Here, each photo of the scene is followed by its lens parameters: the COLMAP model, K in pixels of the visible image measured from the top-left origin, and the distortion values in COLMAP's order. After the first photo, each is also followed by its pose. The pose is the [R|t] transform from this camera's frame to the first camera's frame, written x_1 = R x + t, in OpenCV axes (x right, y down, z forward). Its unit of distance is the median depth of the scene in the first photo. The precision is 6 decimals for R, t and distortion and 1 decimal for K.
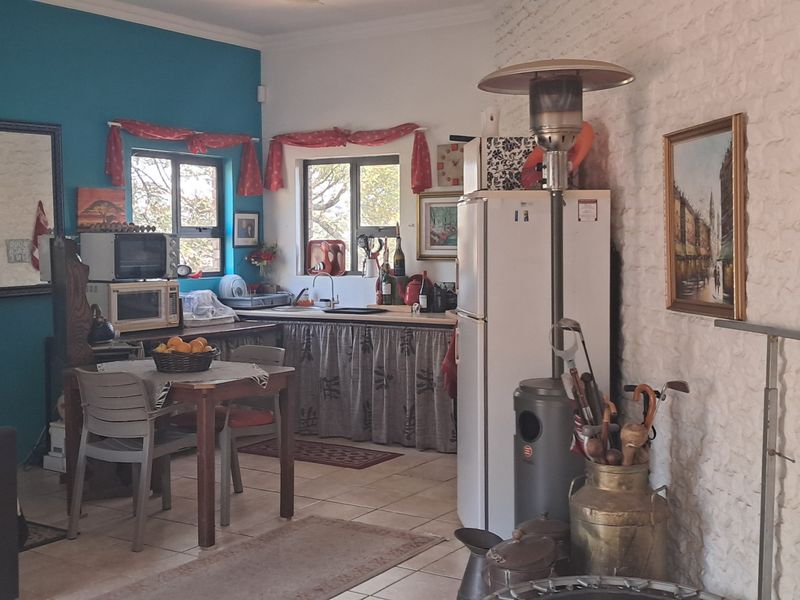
lens RADIAL K [[1021.8, 0, 400.0], [0, 1021.8, 300.0], [0, 0, 1]] dist [0.018256, -0.047908]
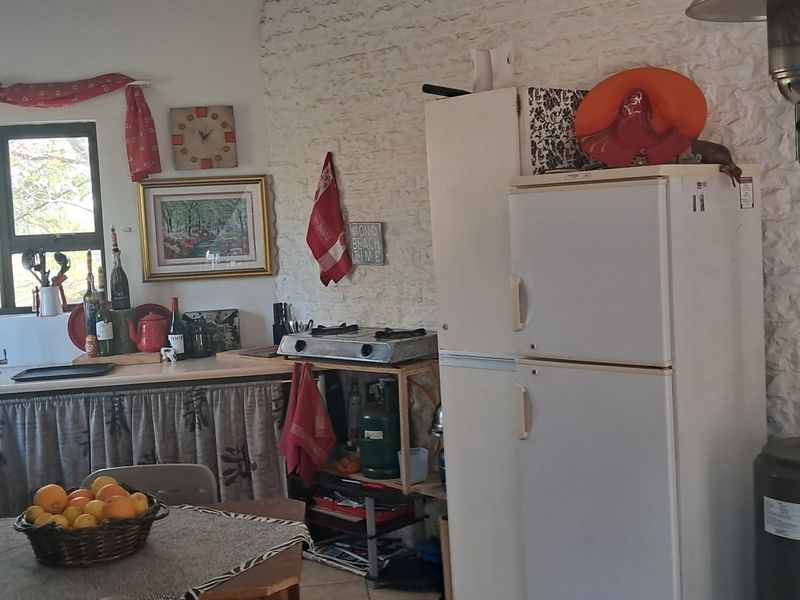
lens RADIAL K [[1021.8, 0, 400.0], [0, 1021.8, 300.0], [0, 0, 1]] dist [0.018256, -0.047908]
pose [[0.751918, -0.092906, 0.652677, -0.299155], [0.087767, 0.995315, 0.040566, -0.041167], [-0.653388, 0.026782, 0.756549, 0.402969]]
